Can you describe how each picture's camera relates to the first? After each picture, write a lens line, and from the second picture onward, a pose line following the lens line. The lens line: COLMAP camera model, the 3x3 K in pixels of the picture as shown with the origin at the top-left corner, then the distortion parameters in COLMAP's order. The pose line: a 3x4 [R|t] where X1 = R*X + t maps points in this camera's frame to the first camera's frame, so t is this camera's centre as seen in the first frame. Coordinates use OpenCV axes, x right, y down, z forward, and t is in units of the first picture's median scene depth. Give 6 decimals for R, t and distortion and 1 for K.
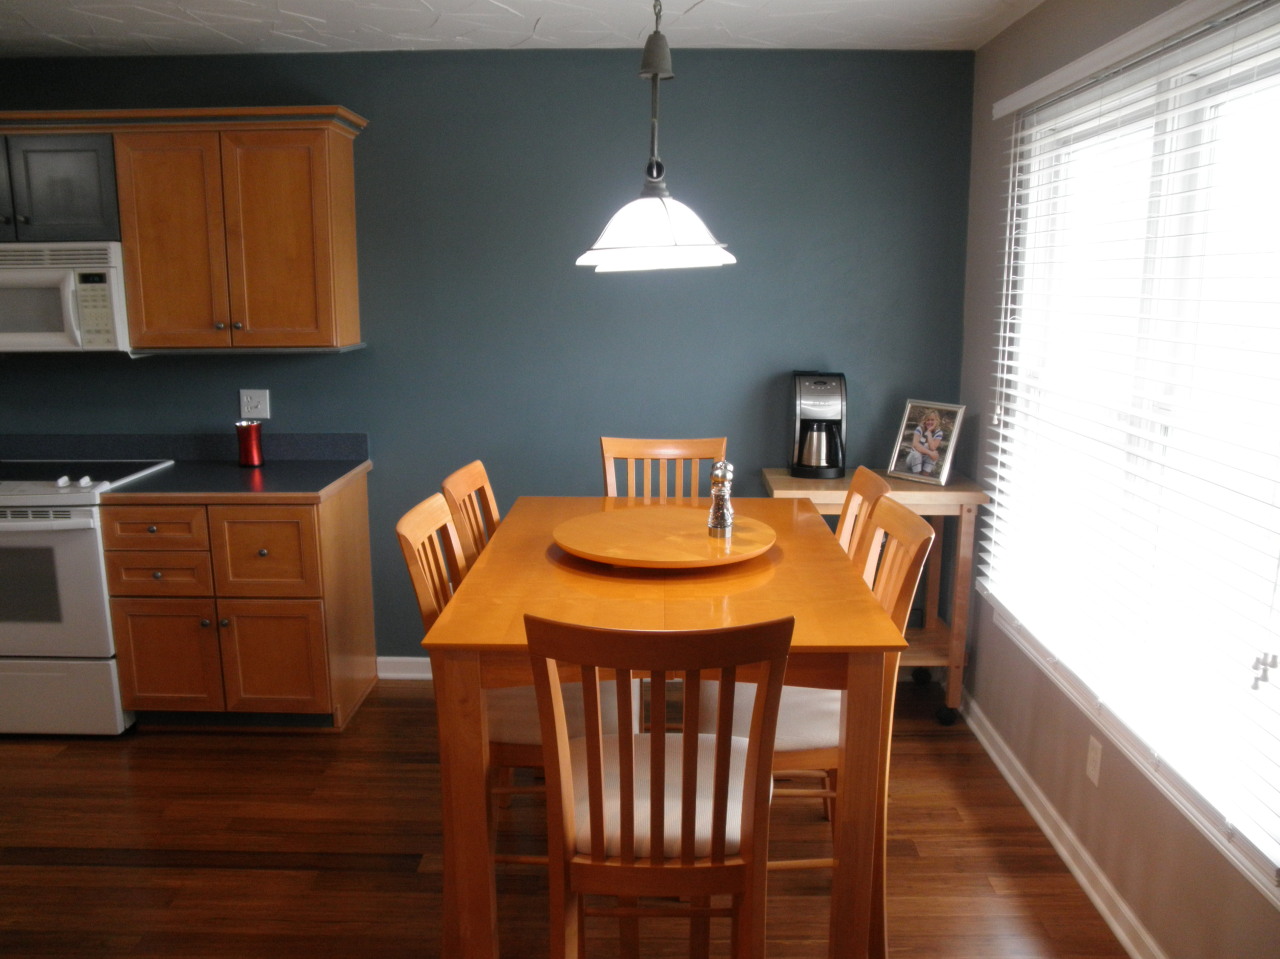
lens RADIAL K [[1049.7, 0, 645.5], [0, 1049.7, 491.4], [0, 0, 1]] dist [-0.128125, 0.112642]
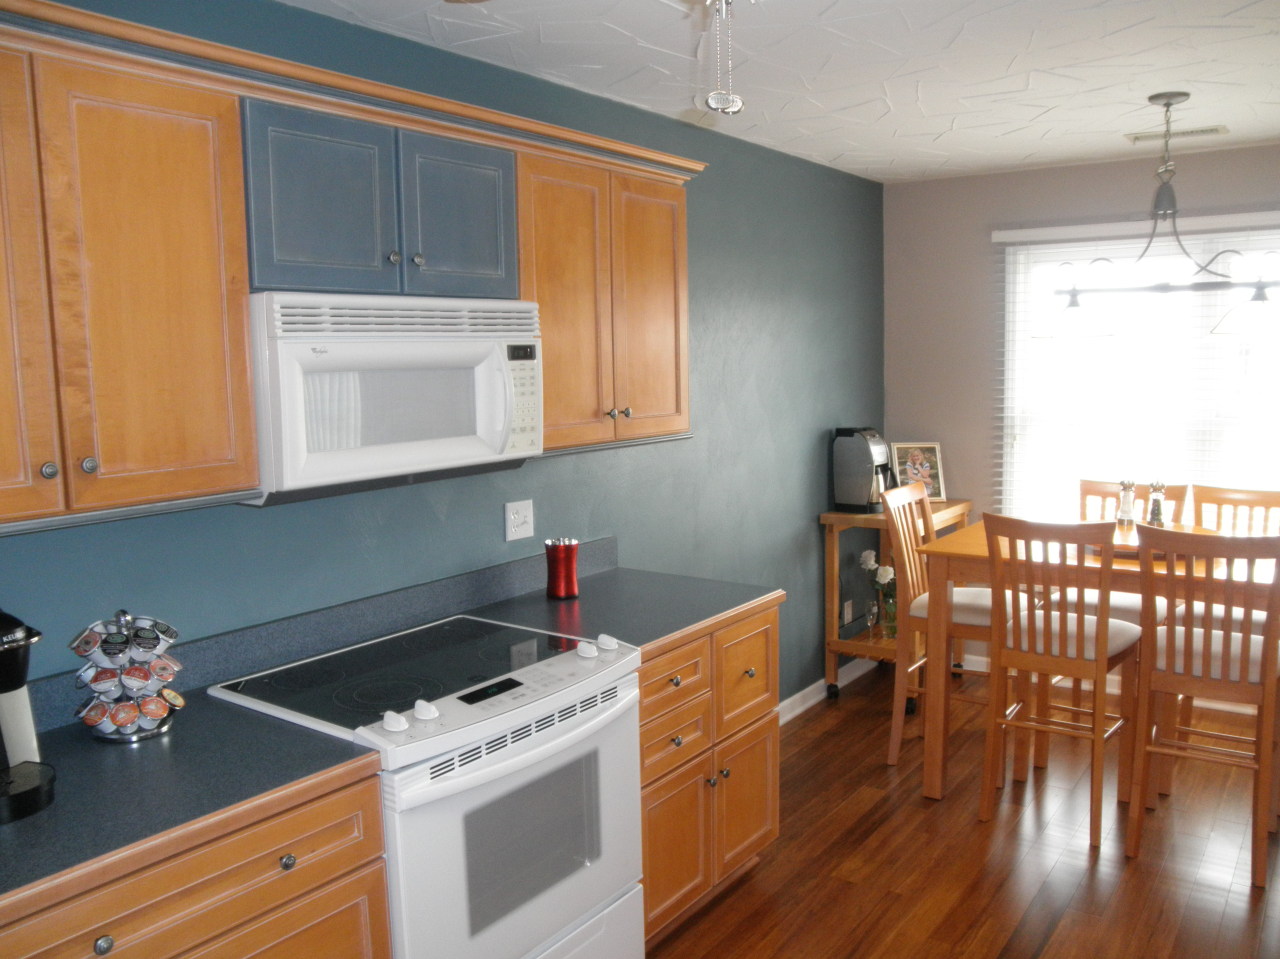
lens RADIAL K [[1049.7, 0, 645.5], [0, 1049.7, 491.4], [0, 0, 1]] dist [-0.128125, 0.112642]
pose [[0.566683, -0.116770, 0.815619, -1.076028], [0.182452, 0.983115, 0.013984, -0.112197], [-0.803481, 0.140887, 0.578420, 0.539486]]
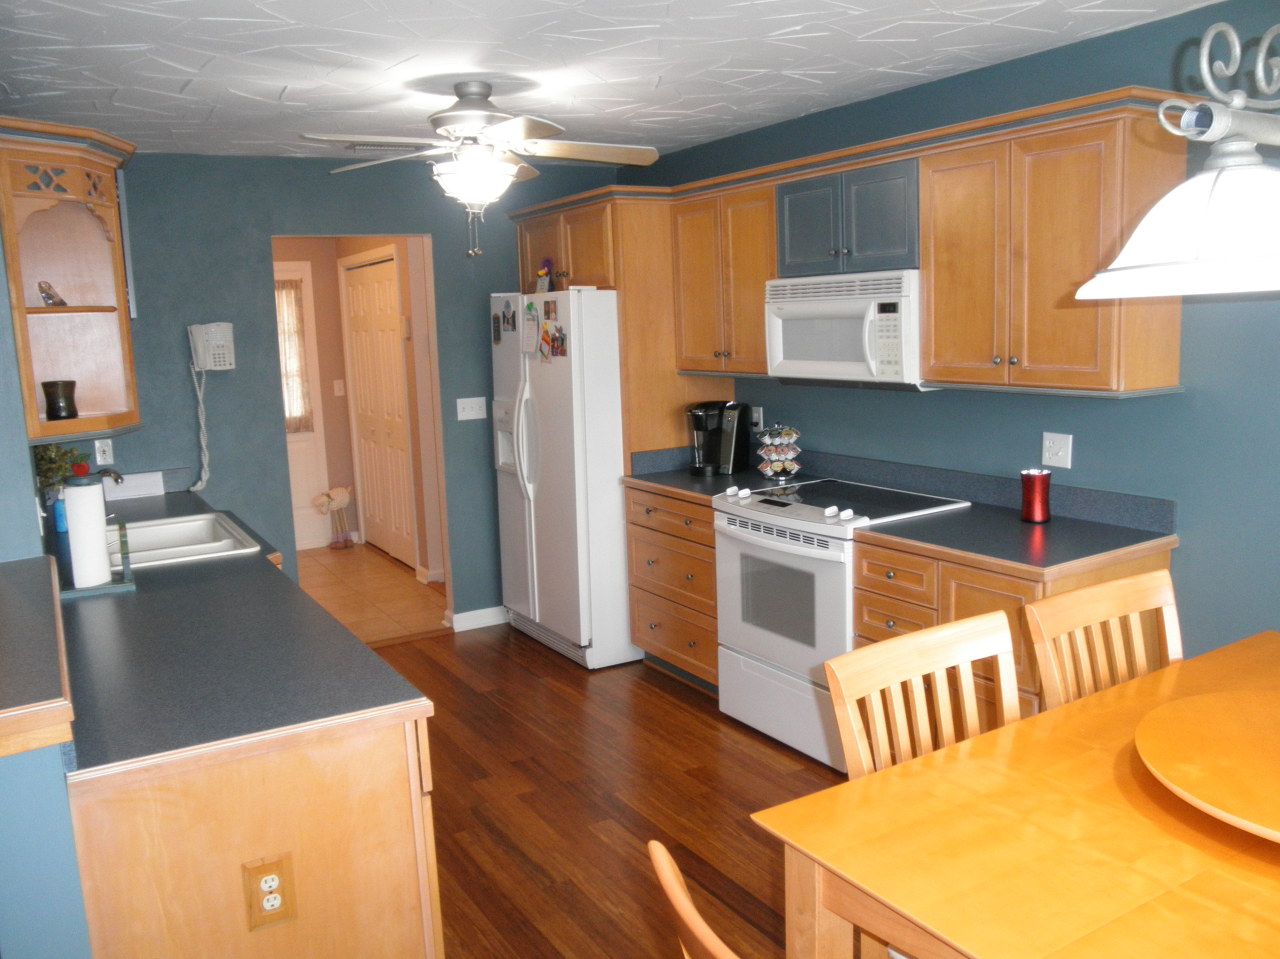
lens RADIAL K [[1049.7, 0, 645.5], [0, 1049.7, 491.4], [0, 0, 1]] dist [-0.128125, 0.112642]
pose [[0.533779, 0.119763, -0.837100, 0.184540], [-0.129264, 0.989842, 0.059190, -0.064502], [0.835686, 0.076612, 0.543838, 0.279281]]
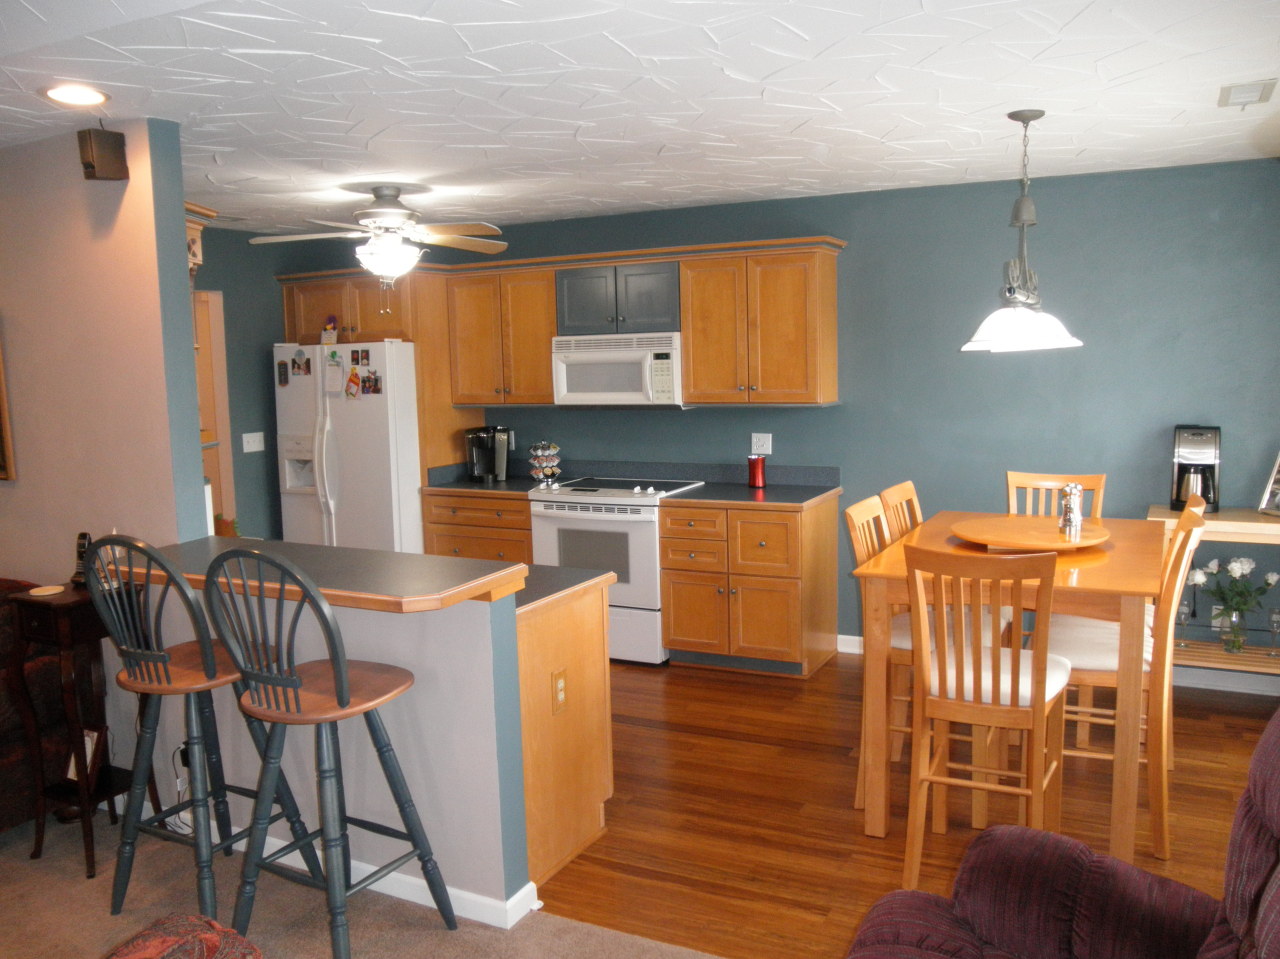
lens RADIAL K [[1049.7, 0, 645.5], [0, 1049.7, 491.4], [0, 0, 1]] dist [-0.128125, 0.112642]
pose [[0.894897, 0.035076, -0.444891, 0.130881], [-0.062000, 0.997011, -0.046107, 0.062548], [0.441944, 0.068845, 0.894397, -0.381383]]
